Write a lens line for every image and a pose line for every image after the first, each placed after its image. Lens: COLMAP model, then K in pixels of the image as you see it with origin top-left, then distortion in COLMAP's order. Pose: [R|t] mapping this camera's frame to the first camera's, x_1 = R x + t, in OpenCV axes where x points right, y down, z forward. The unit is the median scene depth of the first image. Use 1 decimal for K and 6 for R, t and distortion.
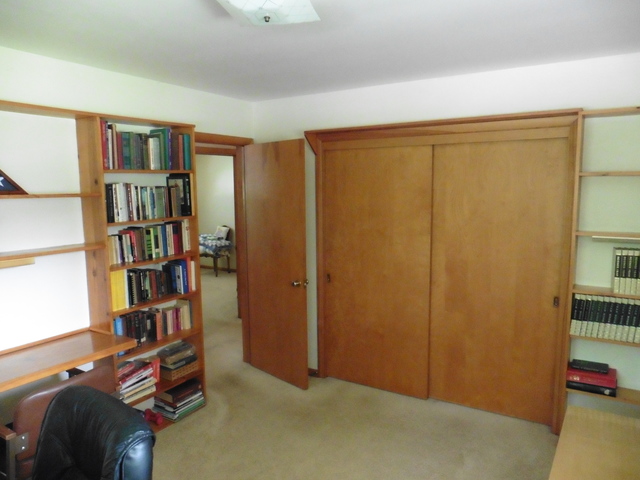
lens RADIAL K [[462.0, 0, 319.1], [0, 462.0, 239.9], [0, 0, 1]] dist [-0.057116, 0.086300]
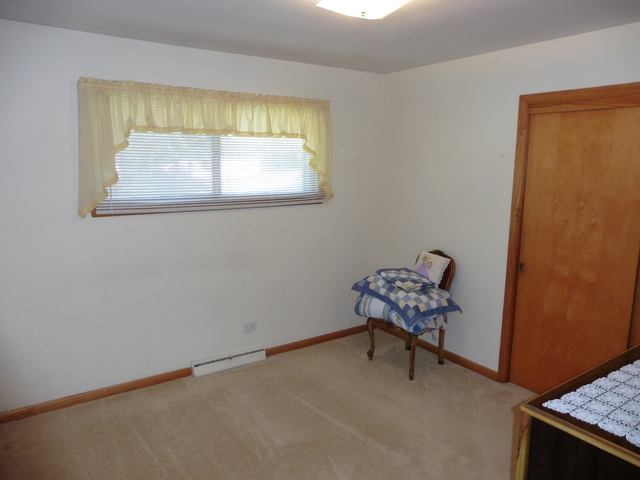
lens RADIAL K [[462.0, 0, 319.1], [0, 462.0, 239.9], [0, 0, 1]] dist [-0.057116, 0.086300]
pose [[0.923411, 0.083143, -0.374698, -0.154858], [-0.065670, 0.996085, 0.059185, -0.062180], [0.378152, -0.030046, 0.925256, 0.593333]]
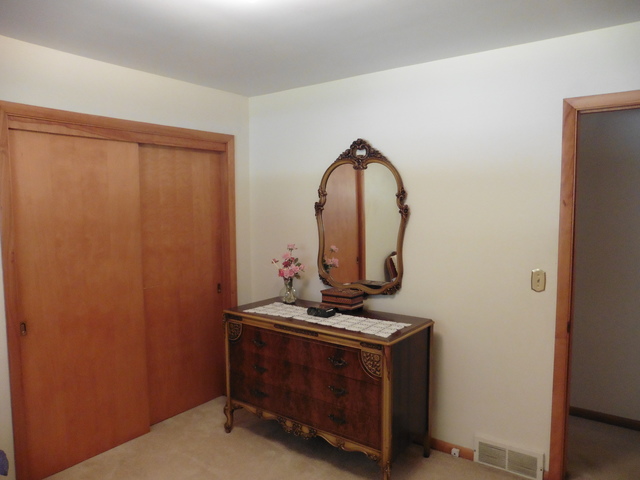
lens RADIAL K [[462.0, 0, 319.1], [0, 462.0, 239.9], [0, 0, 1]] dist [-0.057116, 0.086300]
pose [[0.061070, -0.069092, 0.995739, -2.373662], [0.129166, 0.989760, 0.060755, -0.183131], [-0.989741, 0.124905, 0.069369, 2.350466]]
